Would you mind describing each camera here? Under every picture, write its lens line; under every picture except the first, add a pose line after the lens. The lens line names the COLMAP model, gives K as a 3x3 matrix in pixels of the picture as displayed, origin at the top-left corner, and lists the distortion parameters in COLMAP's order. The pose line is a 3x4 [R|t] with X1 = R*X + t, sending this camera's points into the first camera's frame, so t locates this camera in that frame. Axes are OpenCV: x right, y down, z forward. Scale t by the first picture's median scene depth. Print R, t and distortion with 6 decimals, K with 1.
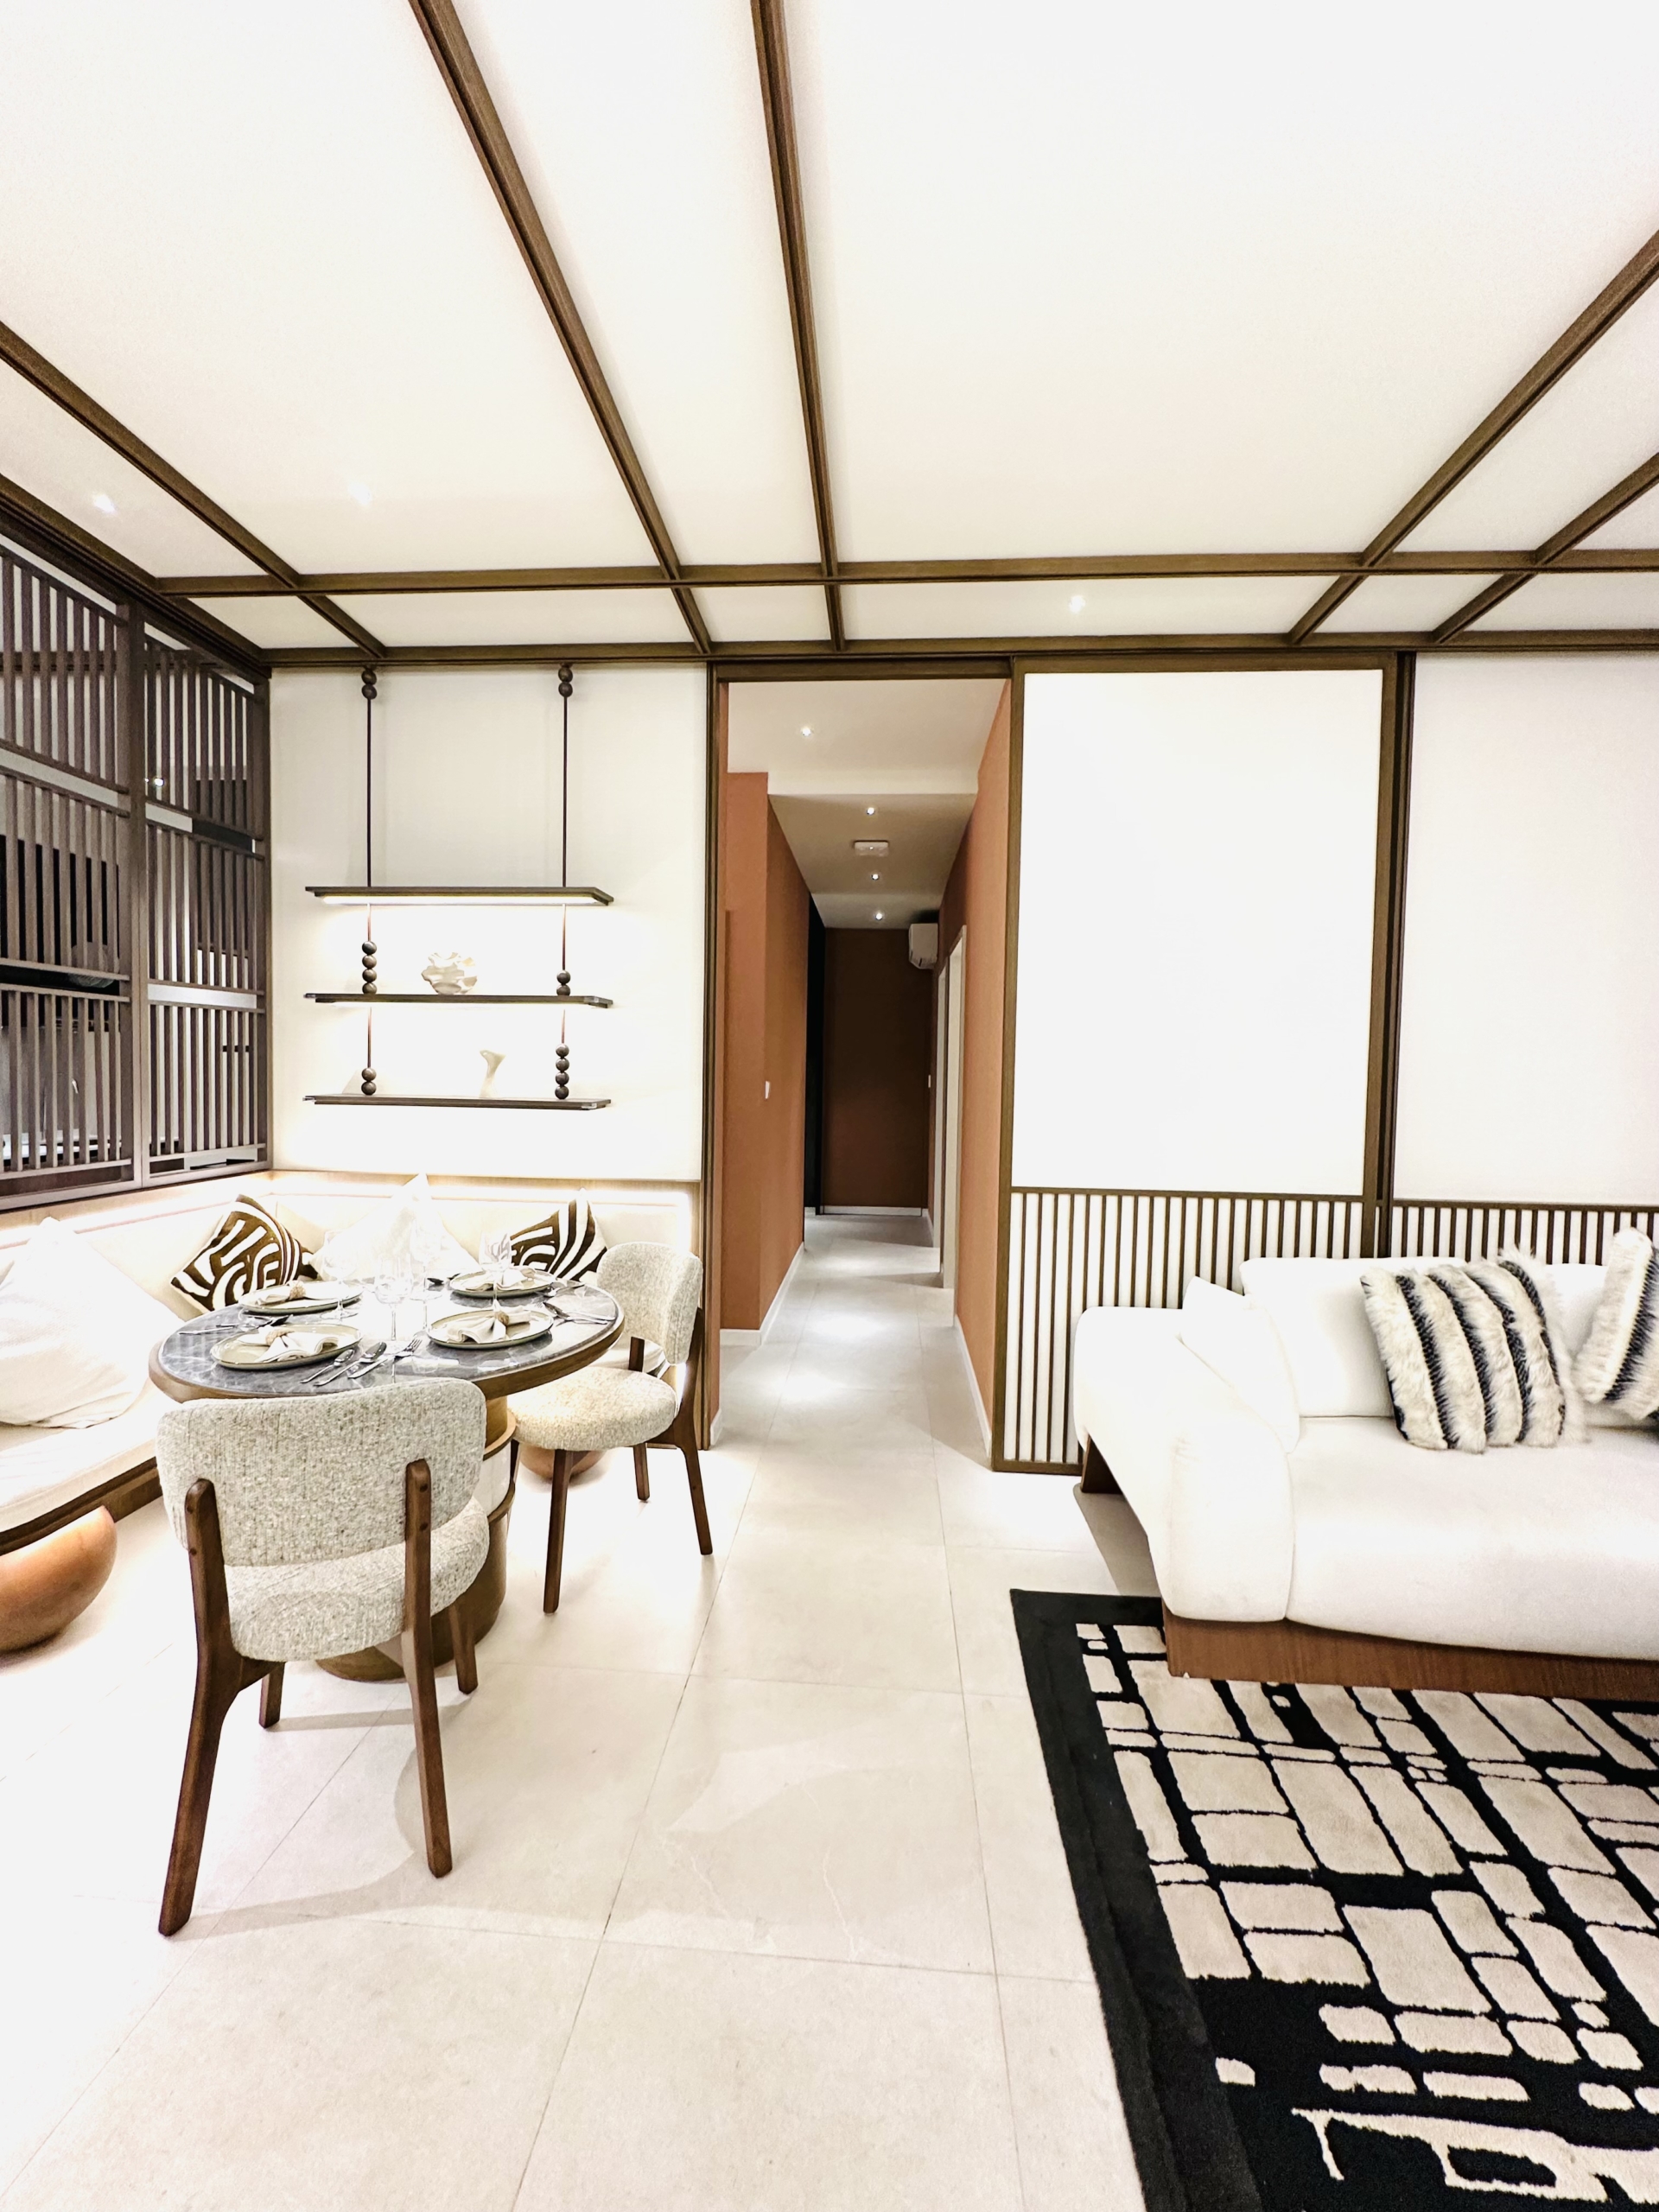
lens RADIAL K [[884.5, 0, 829.0], [0, 884.5, 1102.0], [0, 0, 1]] dist [-0.002188, 0.000436]
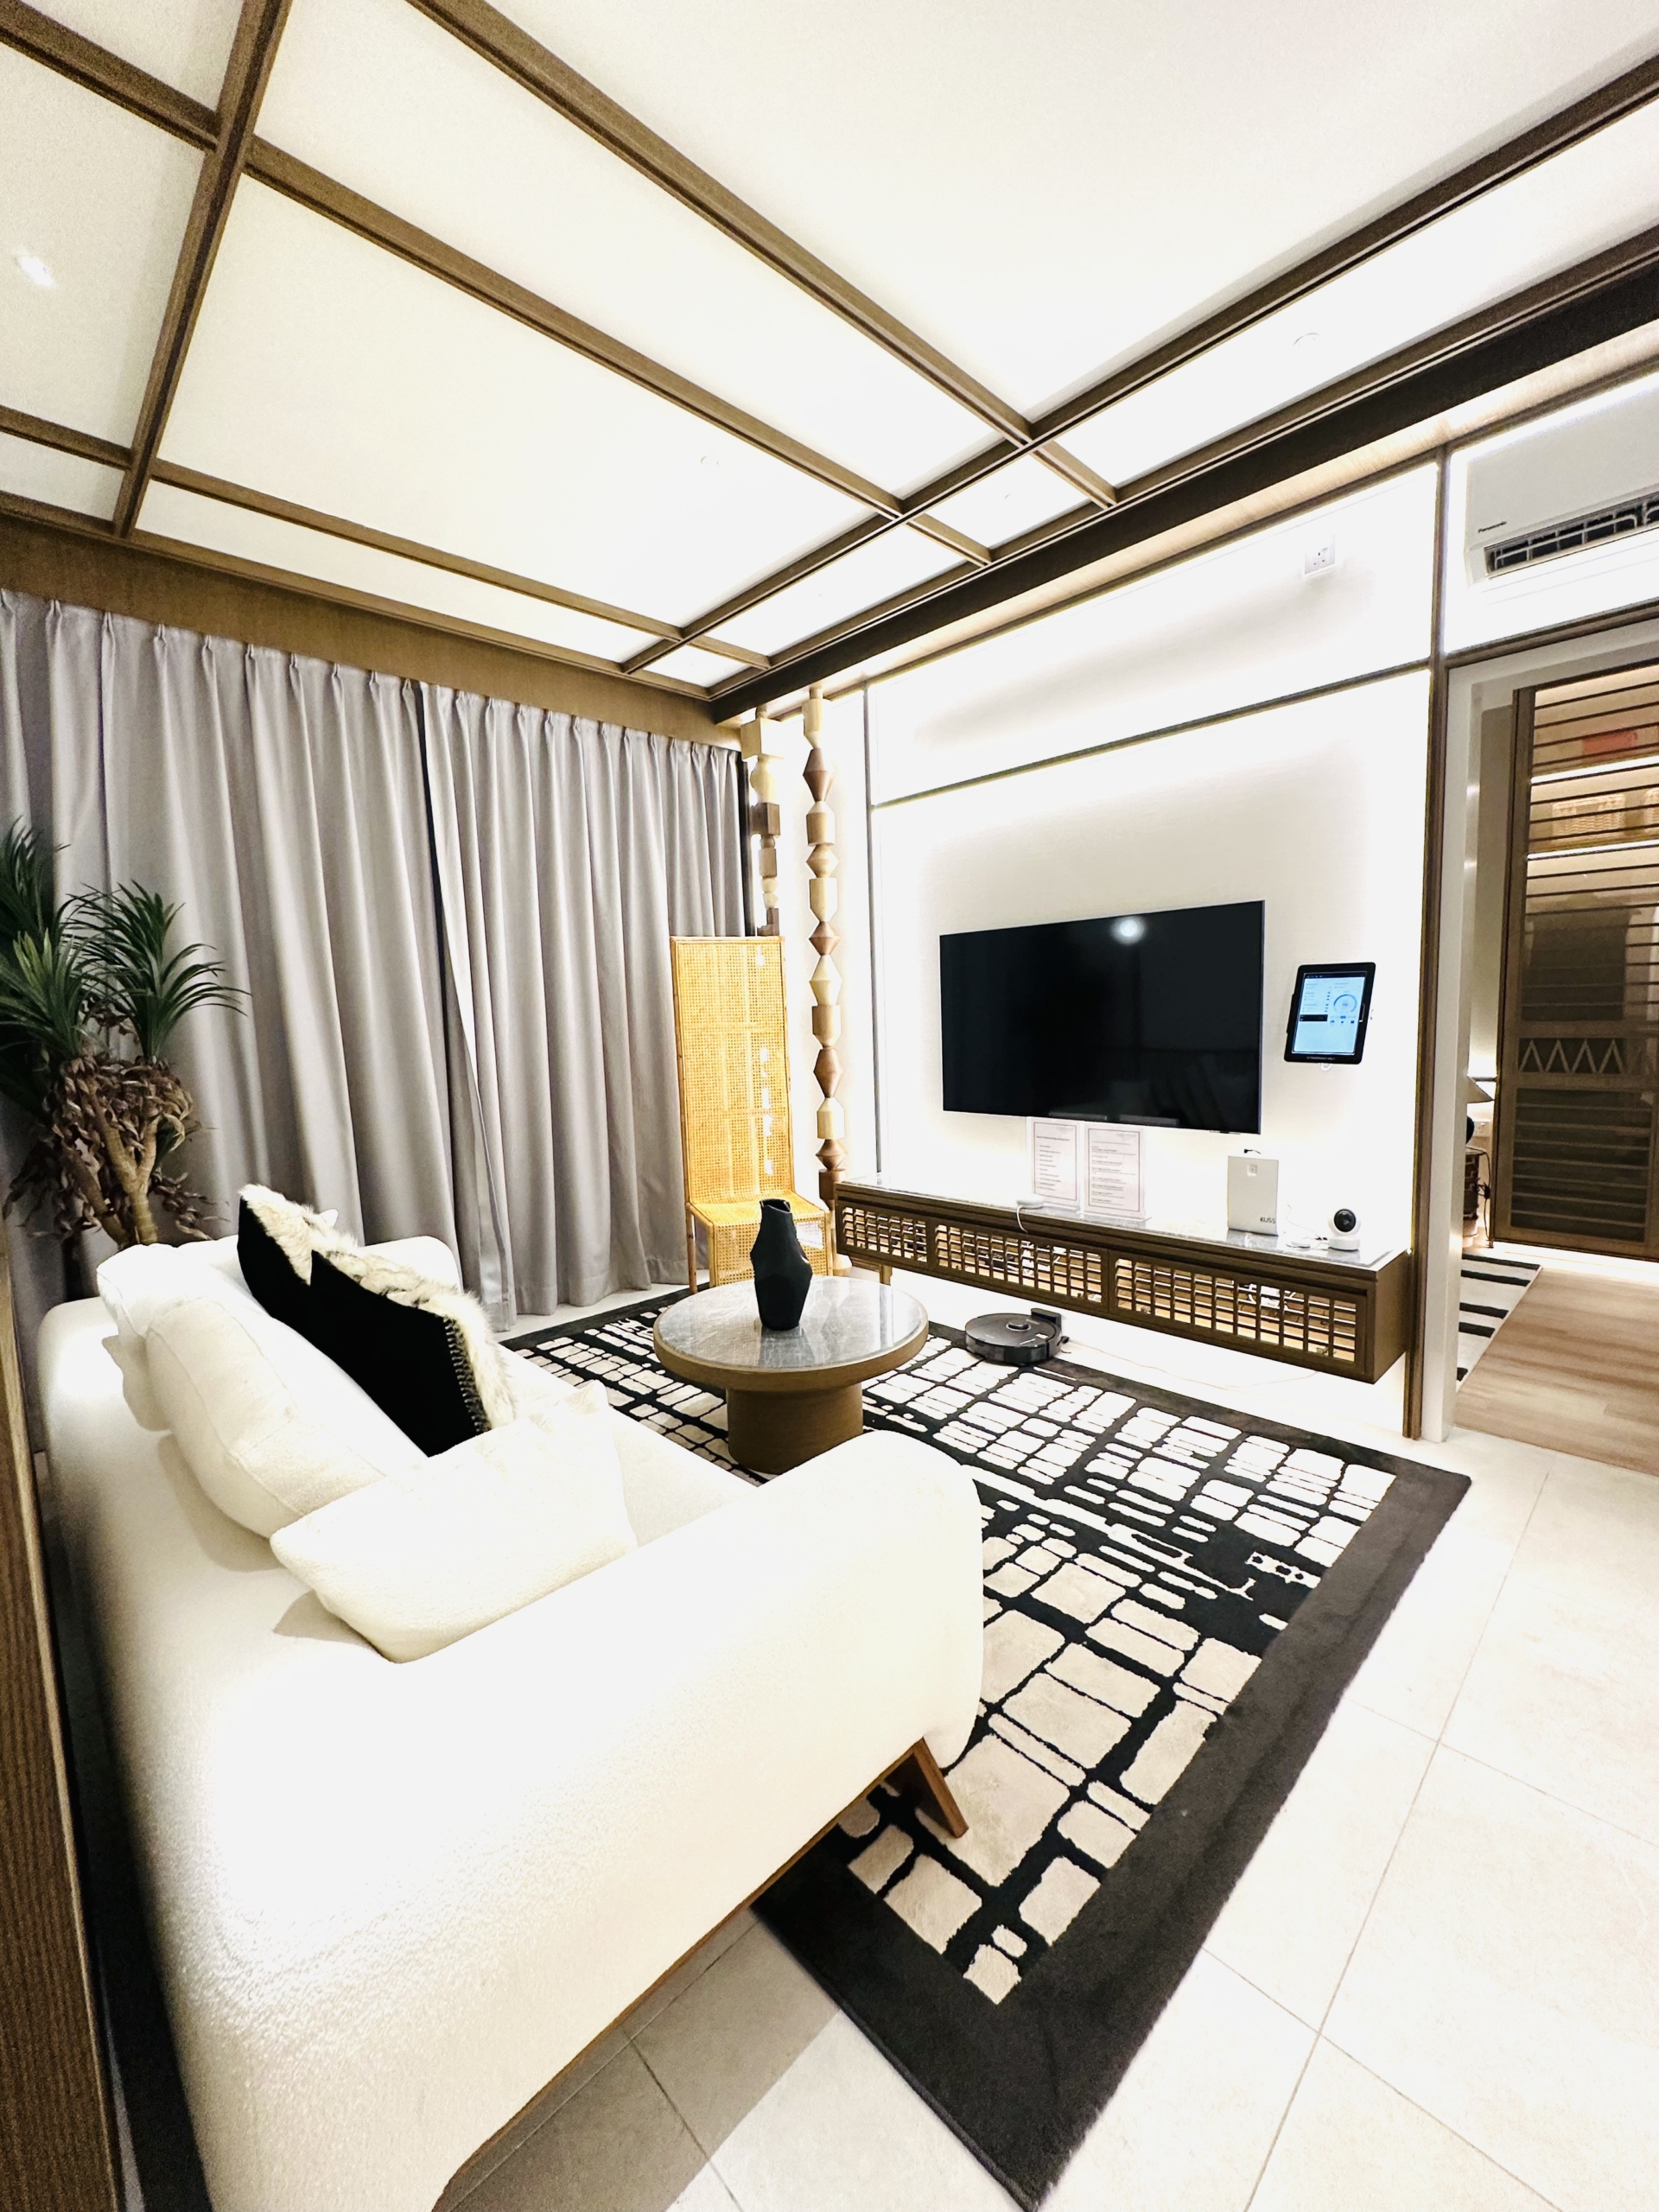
lens RADIAL K [[884.5, 0, 829.0], [0, 884.5, 1102.0], [0, 0, 1]] dist [-0.002188, 0.000436]
pose [[-0.740123, -0.057962, 0.669969, 0.038615], [0.048684, 0.989046, 0.139347, -0.013648], [-0.670707, 0.135751, -0.729194, 1.514425]]
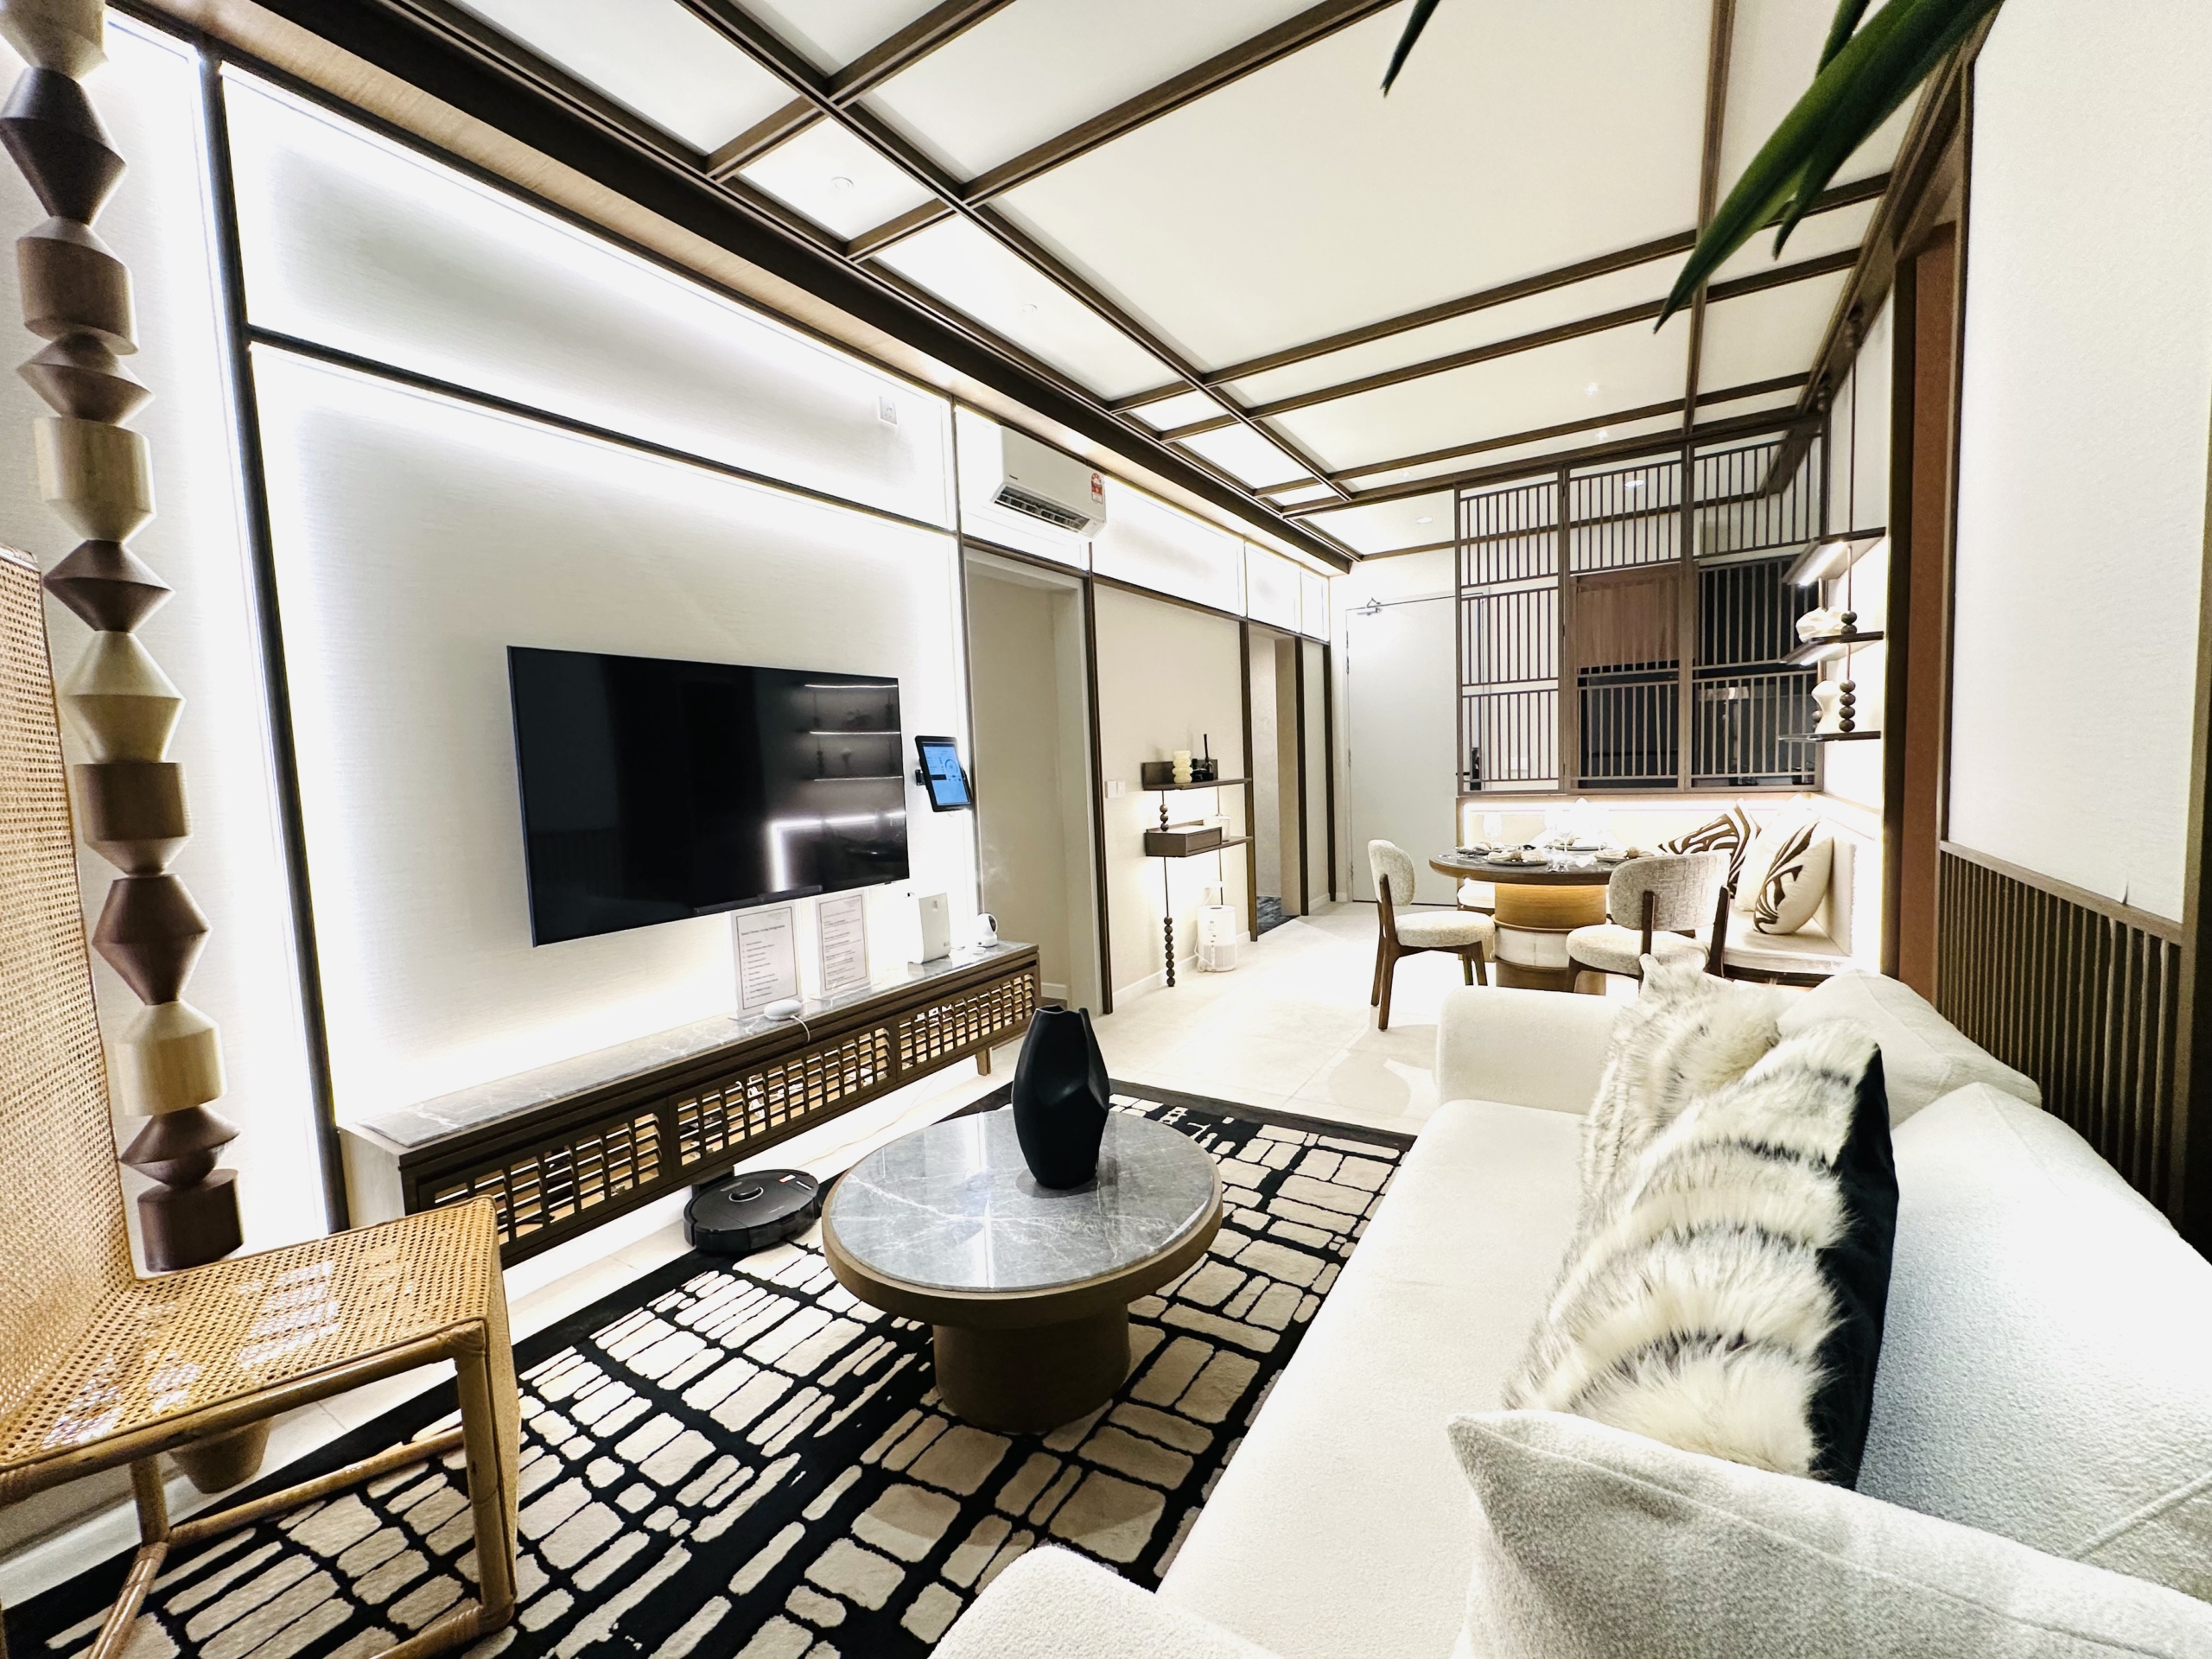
lens RADIAL K [[884.5, 0, 1104.0], [0, 884.5, 827.7], [0, 0, 1]] dist [-0.002188, 0.000436]
pose [[-0.473877, 0.067645, -0.877989, 1.692049], [0.000988, 0.997085, 0.076288, 0.047684], [0.880591, 0.035284, -0.472562, 1.126332]]
